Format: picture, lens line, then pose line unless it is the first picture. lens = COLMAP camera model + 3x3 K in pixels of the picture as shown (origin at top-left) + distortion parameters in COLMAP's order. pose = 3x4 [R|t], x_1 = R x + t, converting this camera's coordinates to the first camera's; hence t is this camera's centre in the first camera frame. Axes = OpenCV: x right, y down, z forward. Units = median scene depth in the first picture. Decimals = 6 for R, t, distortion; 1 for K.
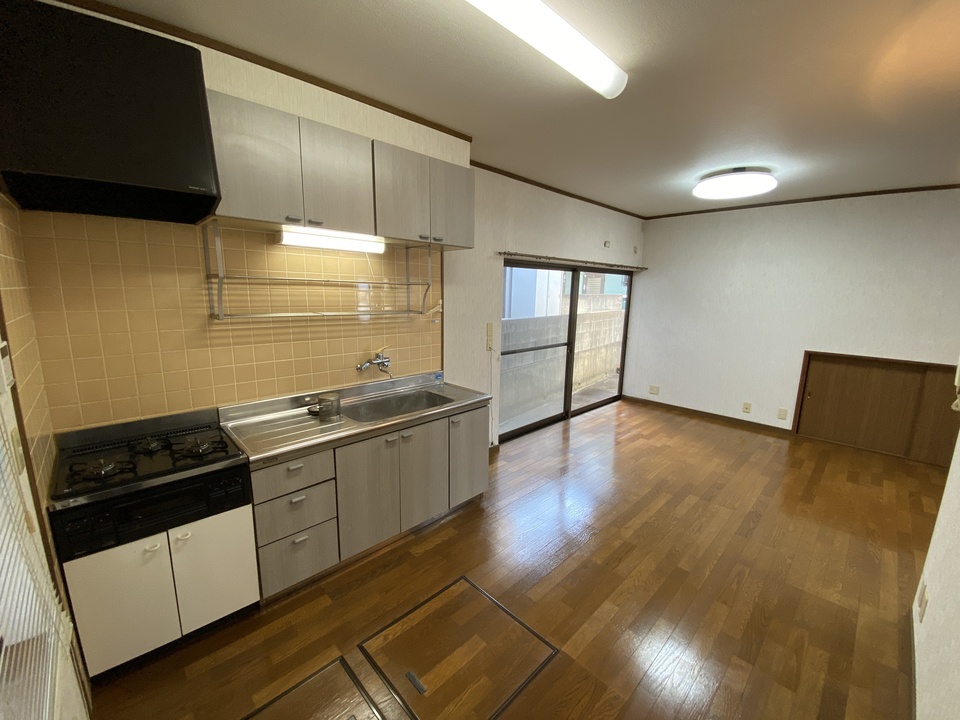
lens RADIAL K [[389.4, 0, 478.0], [0, 389.4, 361.9], [0, 0, 1]] dist [0.026618, -0.023102]
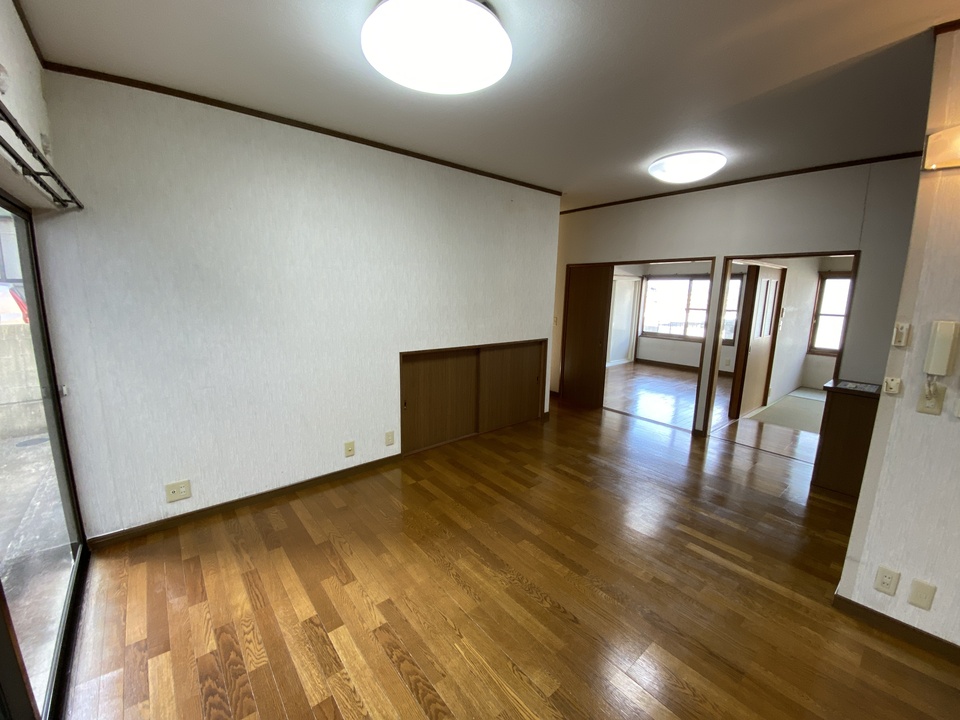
lens RADIAL K [[389.4, 0, 478.0], [0, 389.4, 361.9], [0, 0, 1]] dist [0.026618, -0.023102]
pose [[0.086280, -0.196176, 0.976766, 0.099214], [0.168327, 0.969197, 0.179787, -0.134541], [-0.981948, 0.148904, 0.116644, 0.834250]]
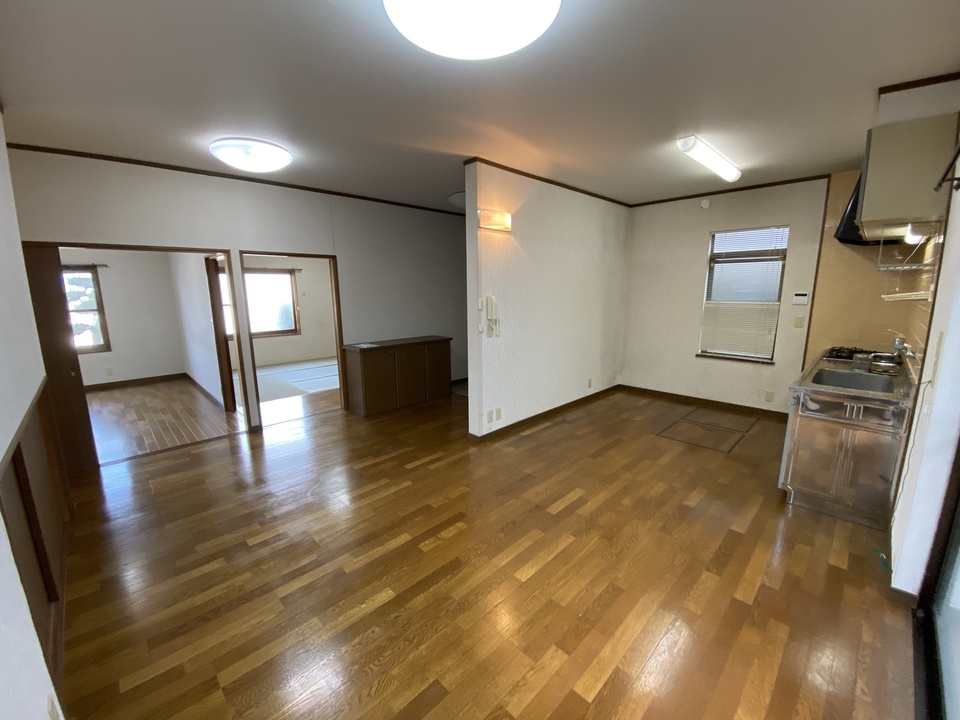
lens RADIAL K [[389.4, 0, 478.0], [0, 389.4, 361.9], [0, 0, 1]] dist [0.026618, -0.023102]
pose [[-0.999858, -0.009314, -0.014071, 0.574785], [-0.013810, 0.930854, 0.365130, -0.216367], [0.009698, 0.365272, -0.930850, 1.326724]]
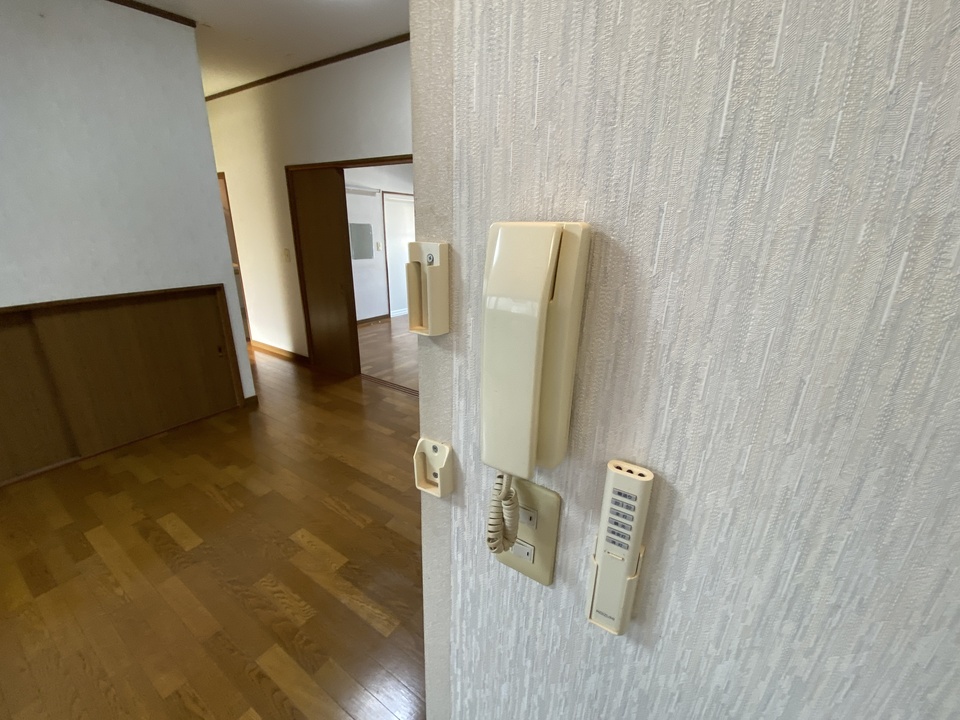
lens RADIAL K [[389.4, 0, 478.0], [0, 389.4, 361.9], [0, 0, 1]] dist [0.026618, -0.023102]
pose [[-0.208210, -0.344035, 0.915581, 0.451317], [0.155979, 0.912437, 0.378324, -0.029358], [-0.965567, 0.221583, -0.136316, 0.431064]]
